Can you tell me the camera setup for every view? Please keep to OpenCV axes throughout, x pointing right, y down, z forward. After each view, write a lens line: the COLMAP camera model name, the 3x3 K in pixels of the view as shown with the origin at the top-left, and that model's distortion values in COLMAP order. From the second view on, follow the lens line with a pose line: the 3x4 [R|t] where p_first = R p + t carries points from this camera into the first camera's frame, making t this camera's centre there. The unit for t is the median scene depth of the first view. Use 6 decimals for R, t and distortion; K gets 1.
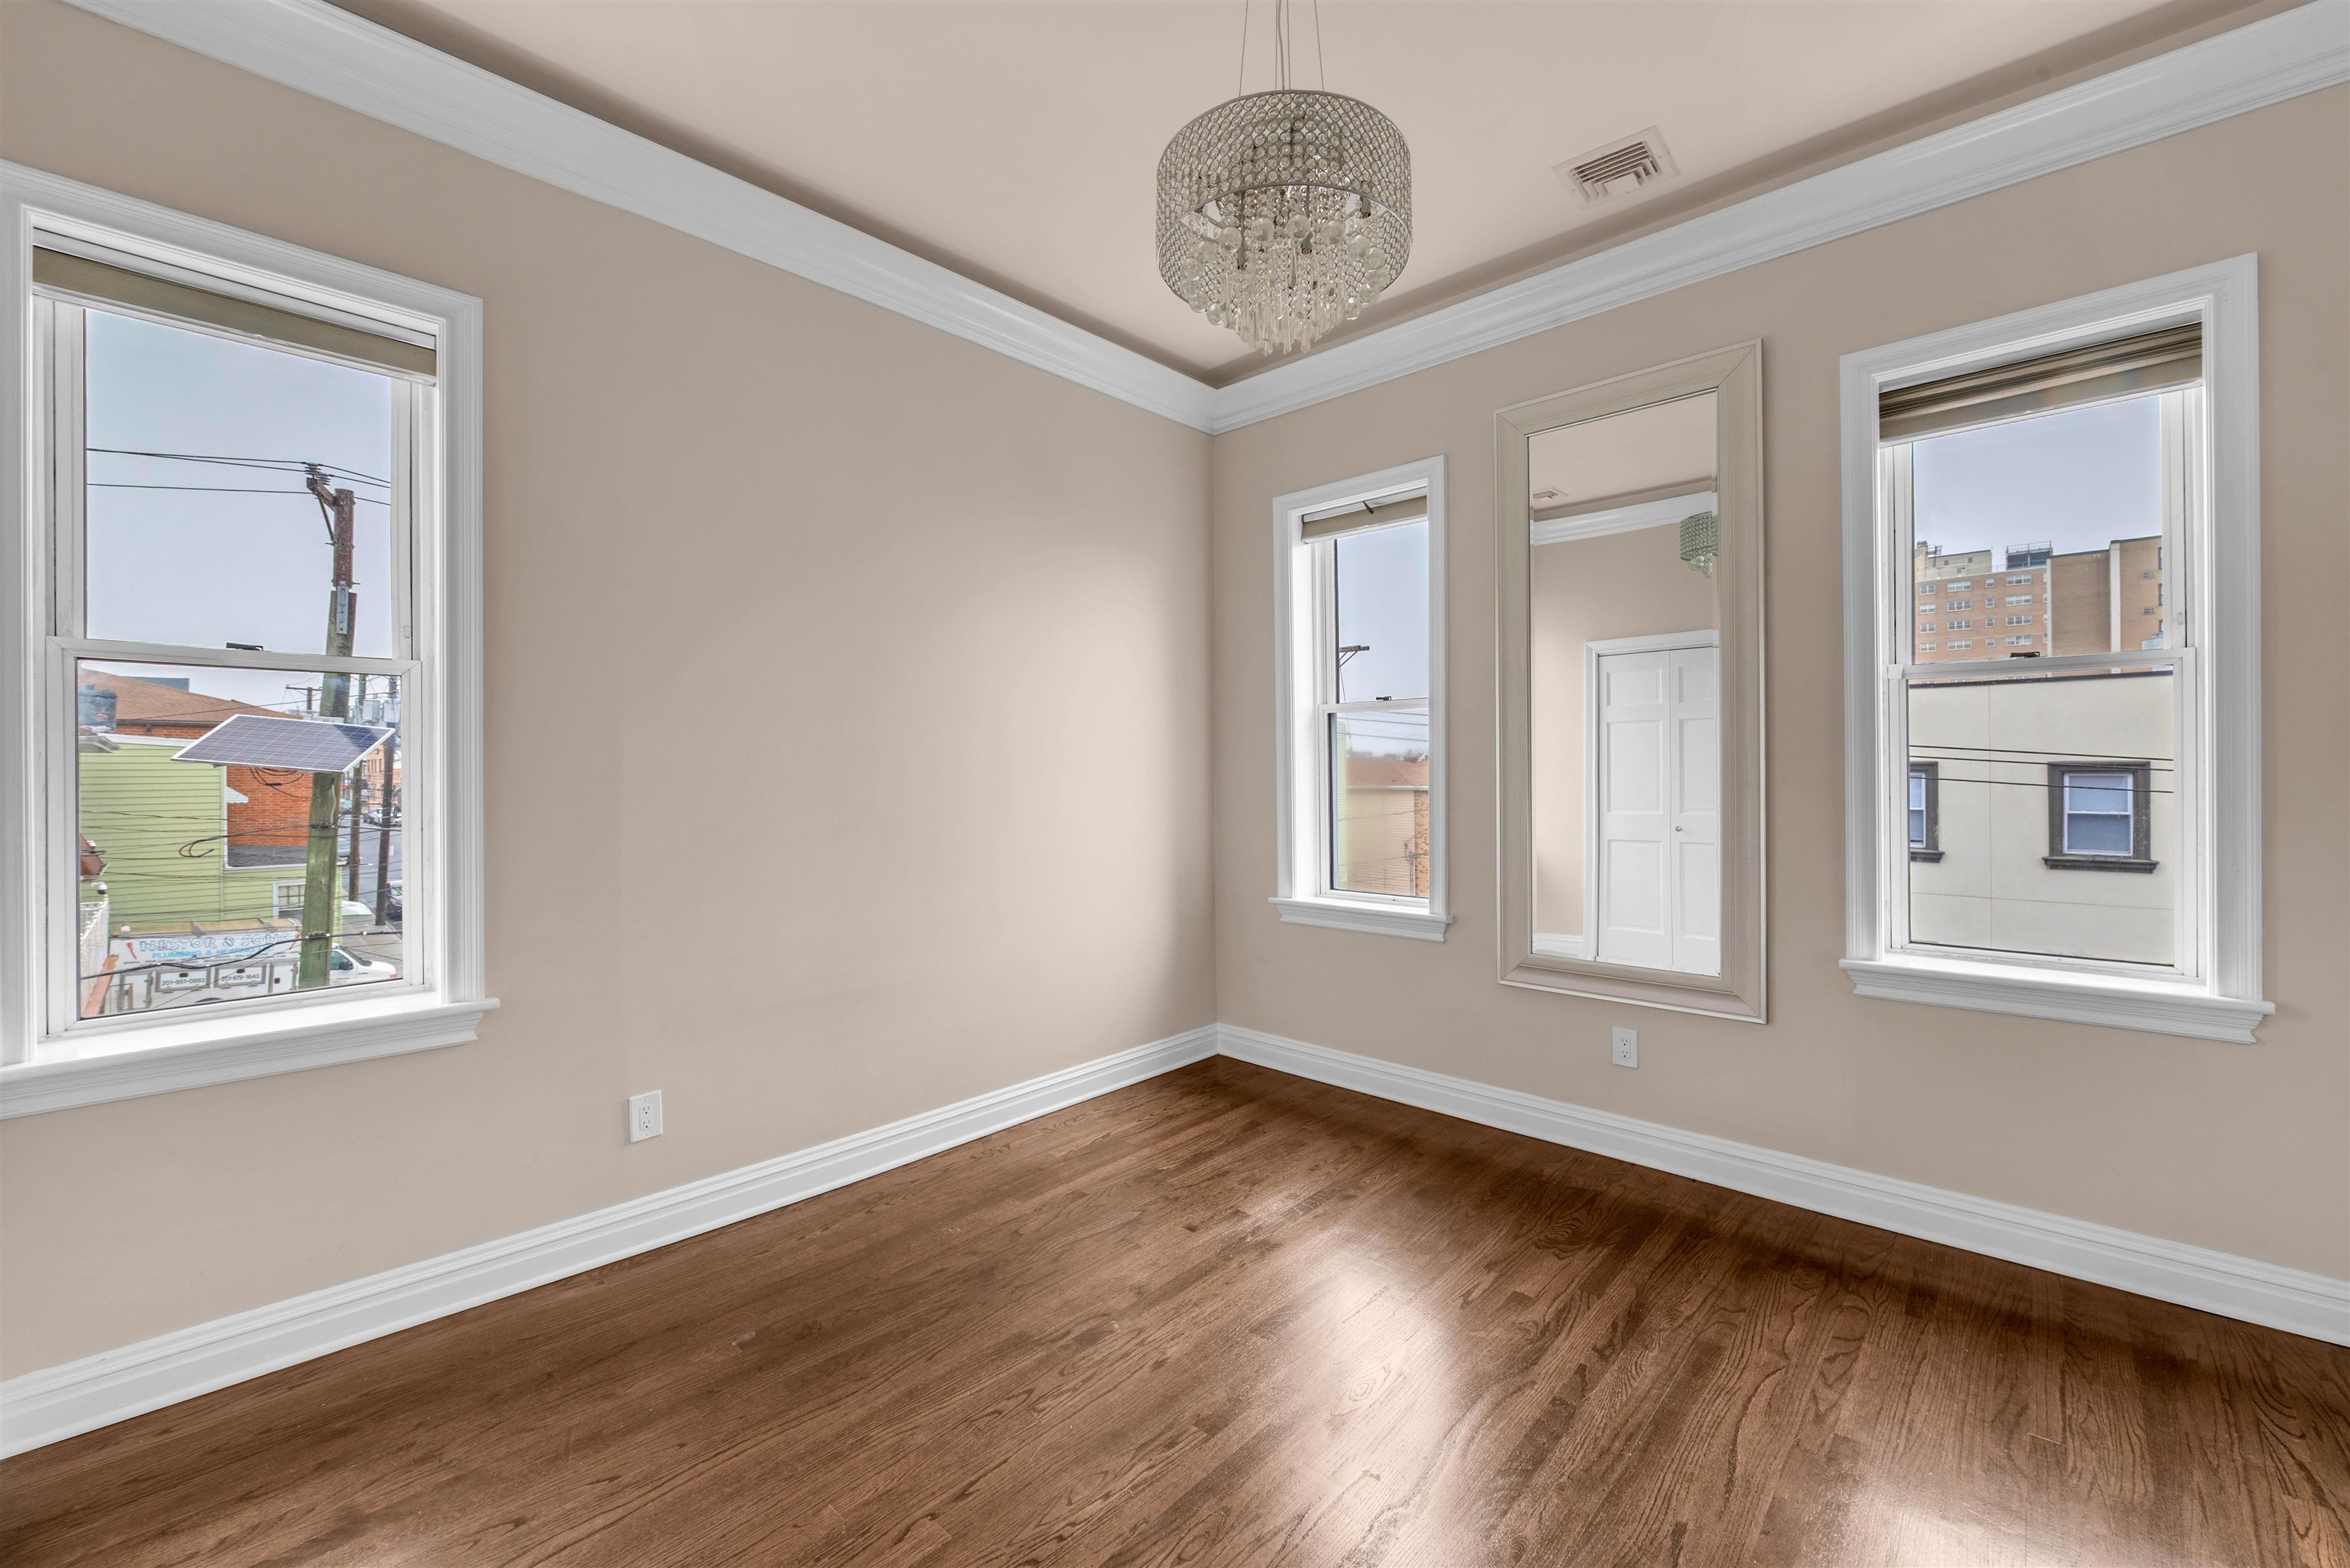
lens RADIAL K [[947.2, 0, 1174.6], [0, 947.2, 760.0], [0, 0, 1]] dist [-0.009258, -0.000112]
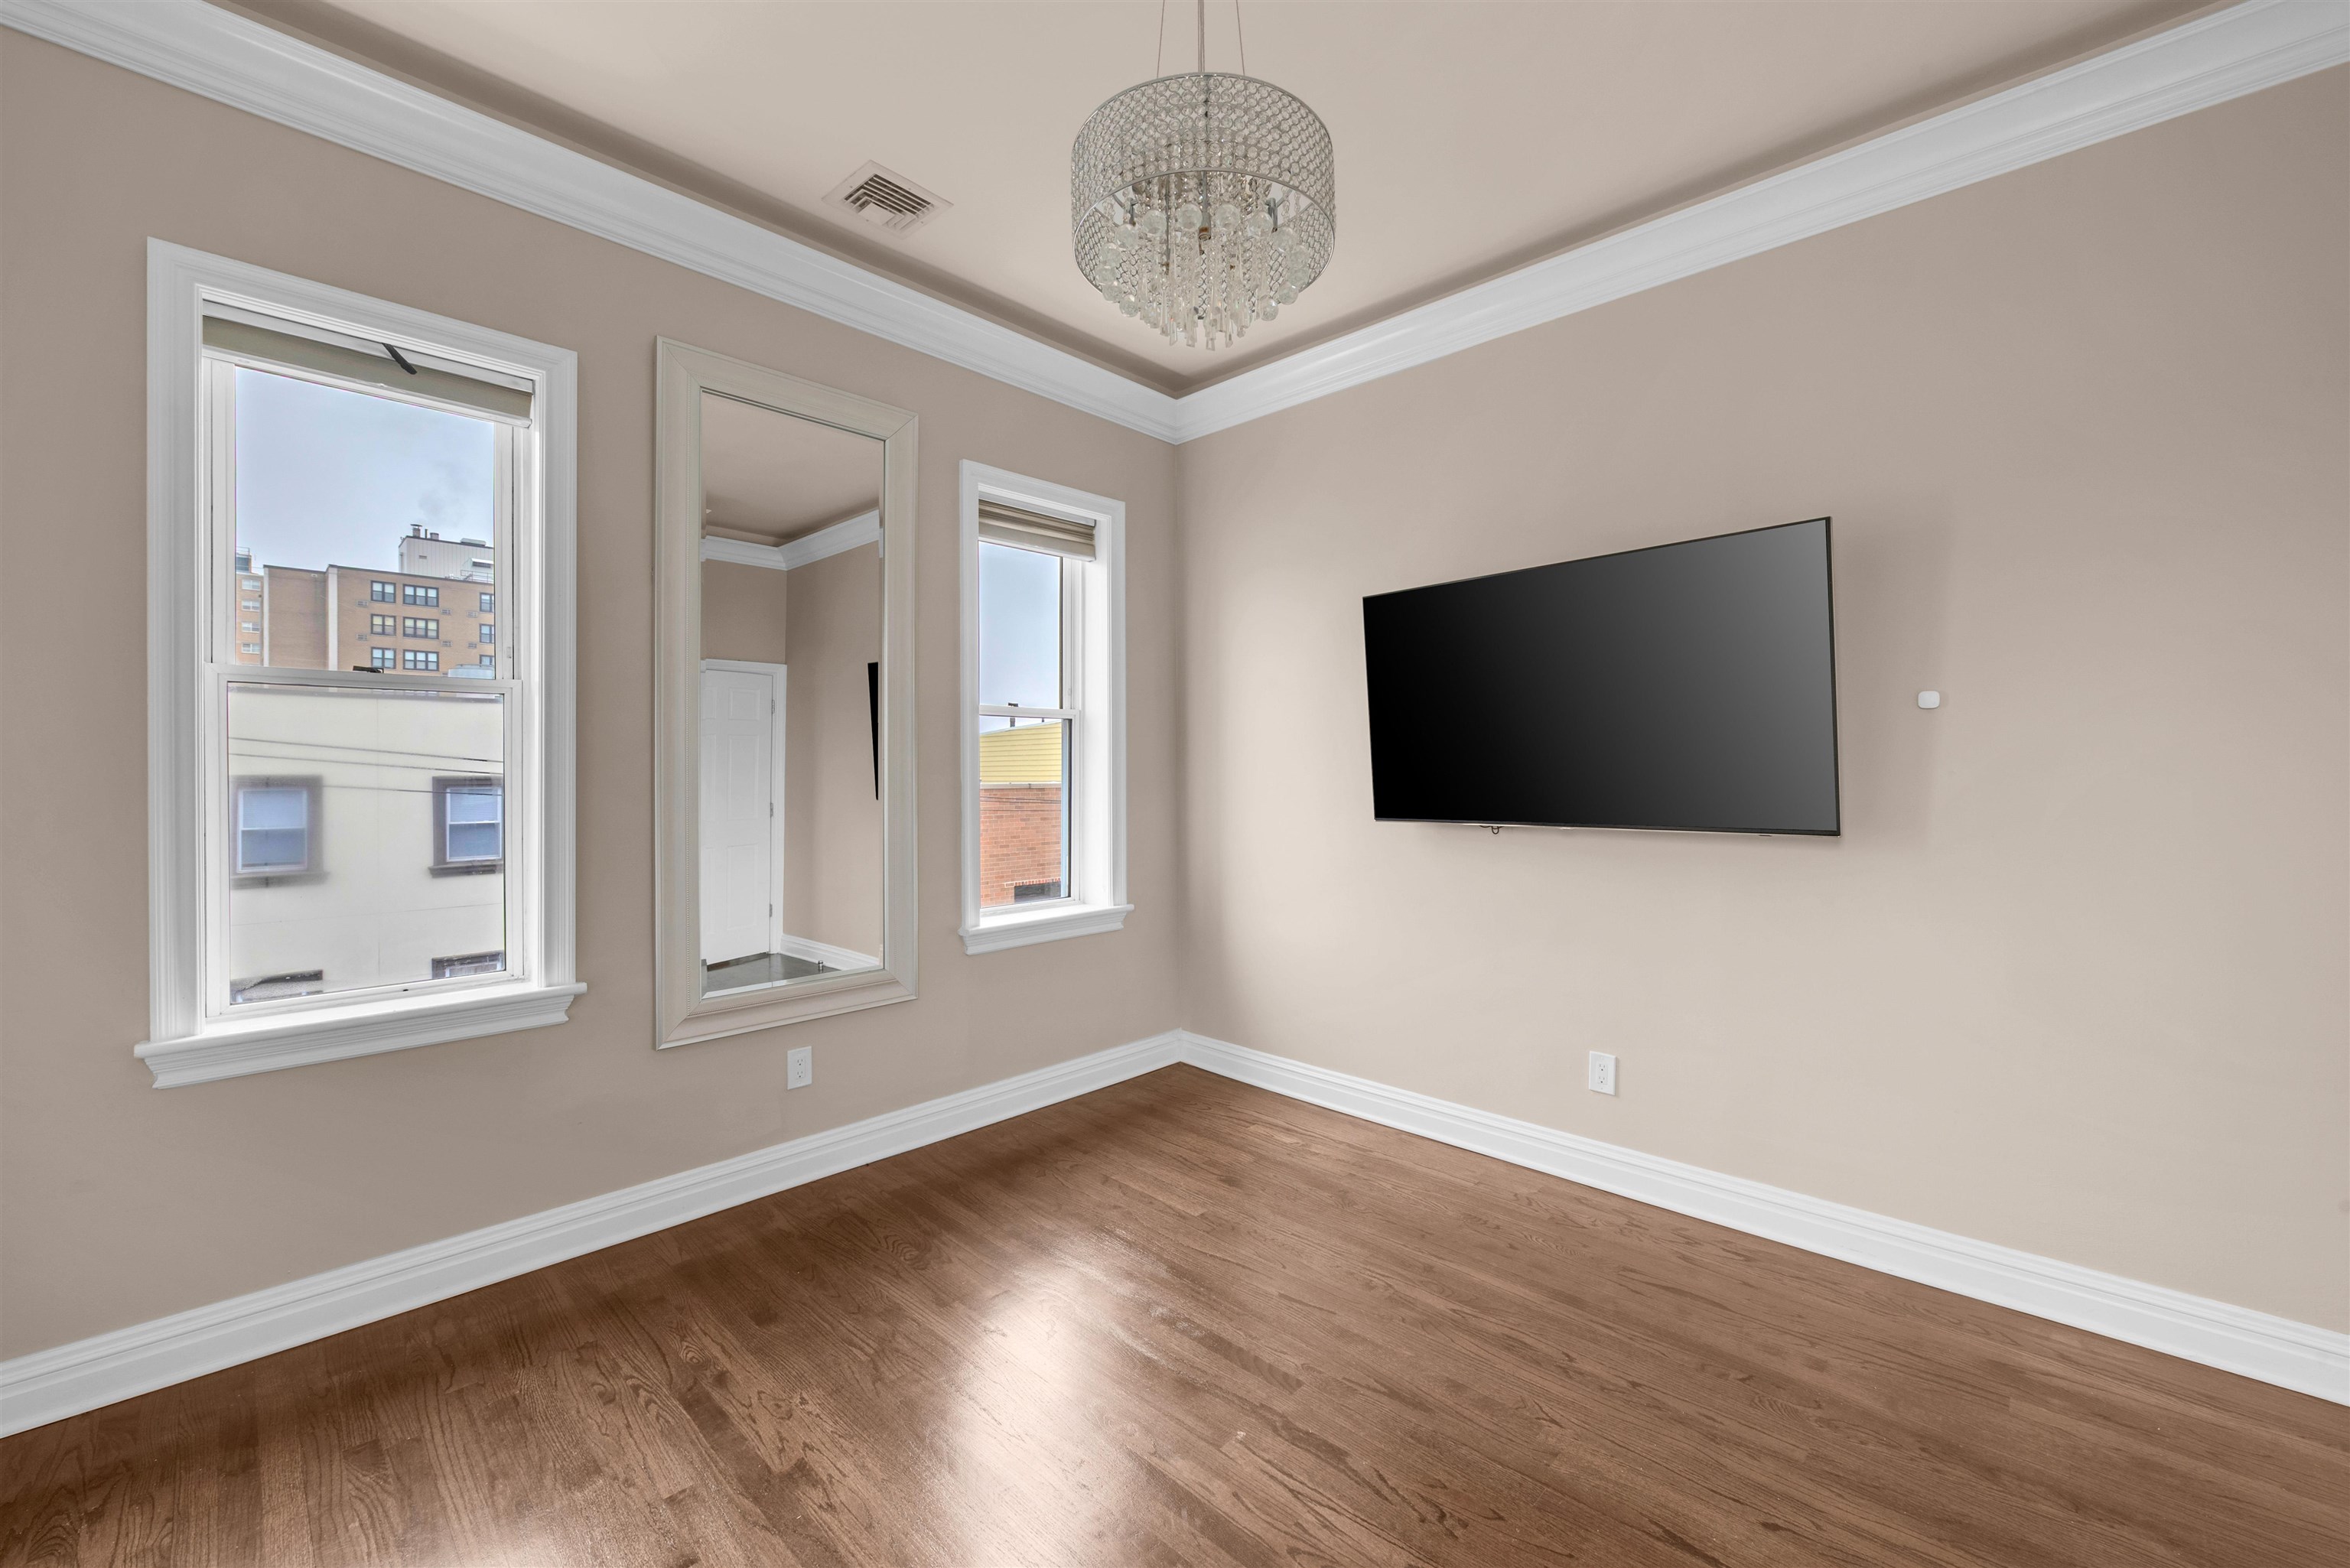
lens RADIAL K [[926.9, 0, 1206.5], [0, 926.9, 765.6], [0, 0, 1]] dist [-0.006334, -0.000015]
pose [[0.011934, 0.016097, 0.999799, -0.468728], [-0.006203, 0.999852, -0.016024, 0.006129], [-0.999910, -0.006010, 0.012032, 0.562762]]
